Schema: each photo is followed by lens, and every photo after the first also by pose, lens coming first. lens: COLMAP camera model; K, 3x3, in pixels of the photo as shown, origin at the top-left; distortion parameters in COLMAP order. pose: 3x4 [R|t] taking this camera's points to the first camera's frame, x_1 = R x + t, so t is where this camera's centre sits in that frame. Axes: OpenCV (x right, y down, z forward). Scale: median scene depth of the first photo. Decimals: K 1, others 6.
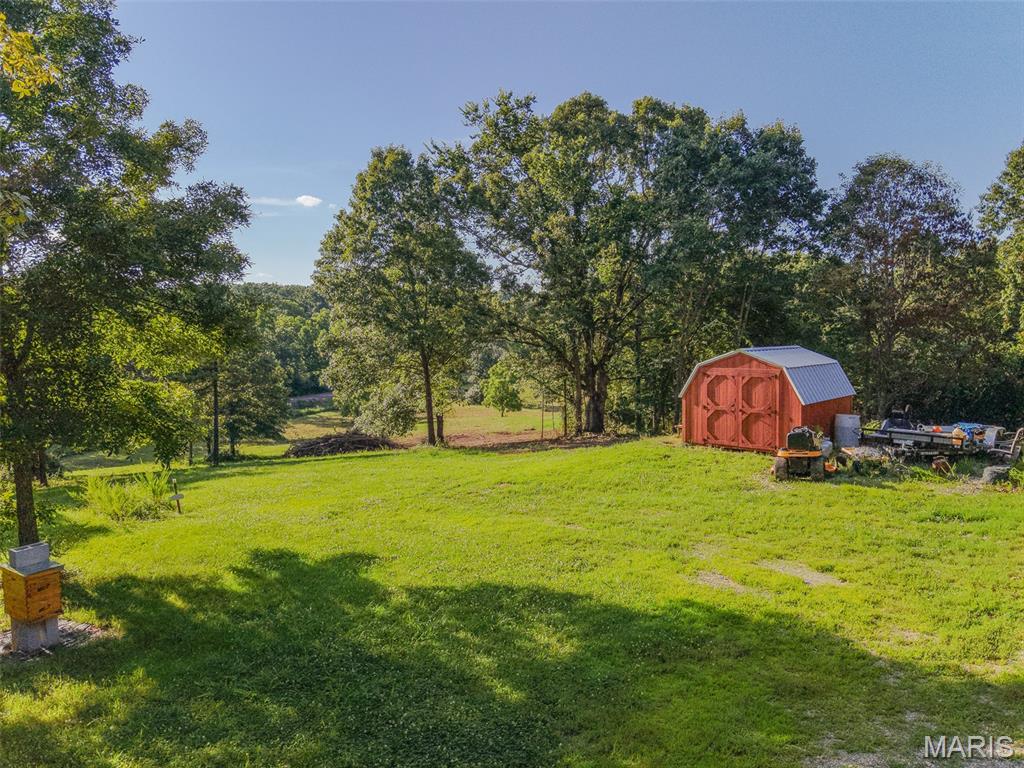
lens RADIAL K [[732.7, 0, 535.3], [0, 732.7, 379.6], [0, 0, 1]] dist [0.072174, -0.132362]
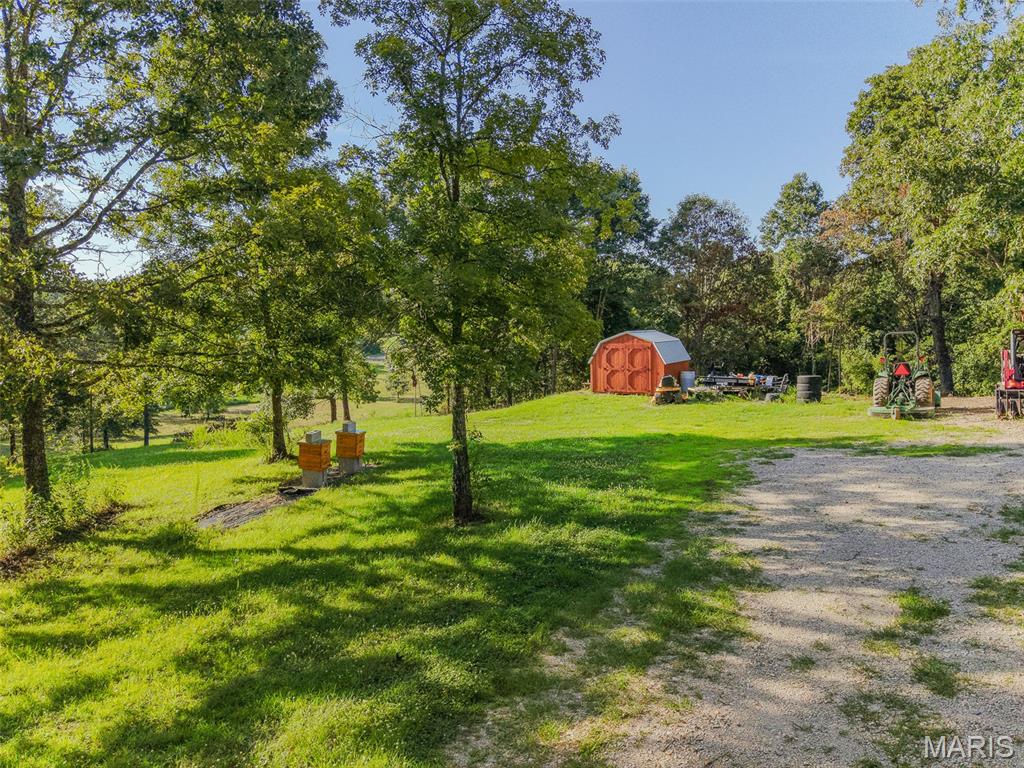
lens RADIAL K [[722.7, 0, 512.0], [0, 722.7, 384.0], [0, 0, 1]] dist [0.081316, 0.000573]
pose [[0.977661, -0.026264, 0.208542, -0.149649], [0.024133, 0.999627, 0.012756, 0.023491], [-0.208799, -0.007438, 0.977930, -0.248725]]
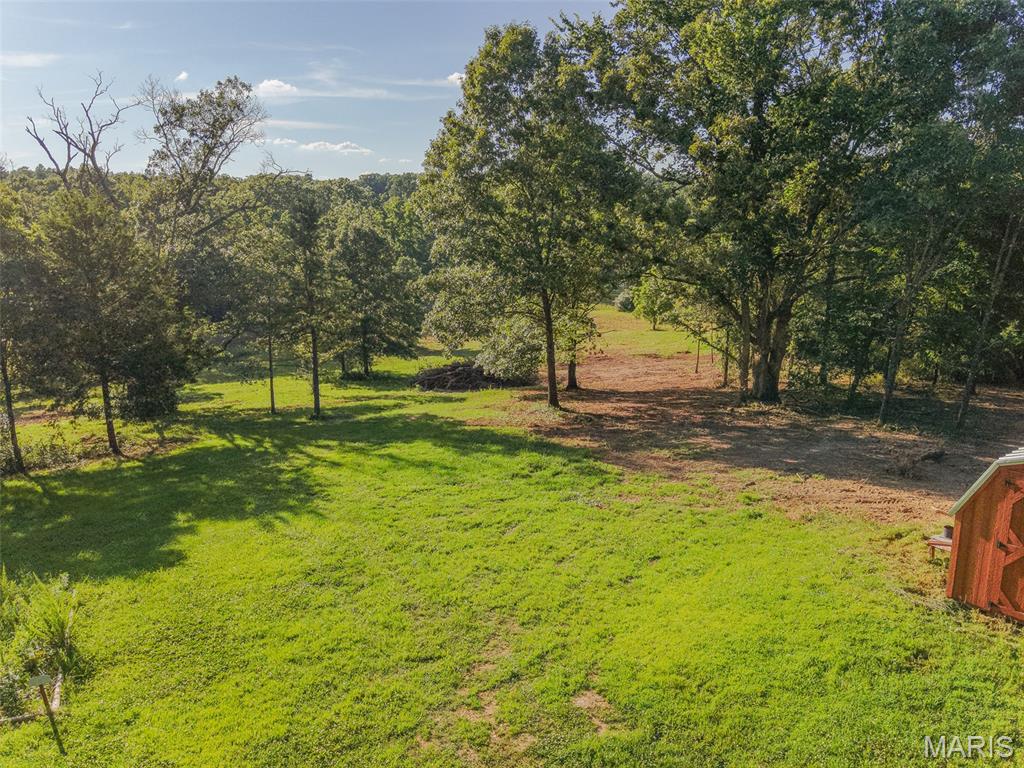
lens RADIAL K [[757.9, 0, 512.0], [0, 757.9, 384.0], [0, 0, 1]] dist [0.037279, -0.143126]
pose [[0.971869, 0.048682, -0.230436, 0.008152], [-0.014706, 0.989039, 0.146919, -0.073241], [0.235063, -0.139397, 0.961932, 0.226114]]
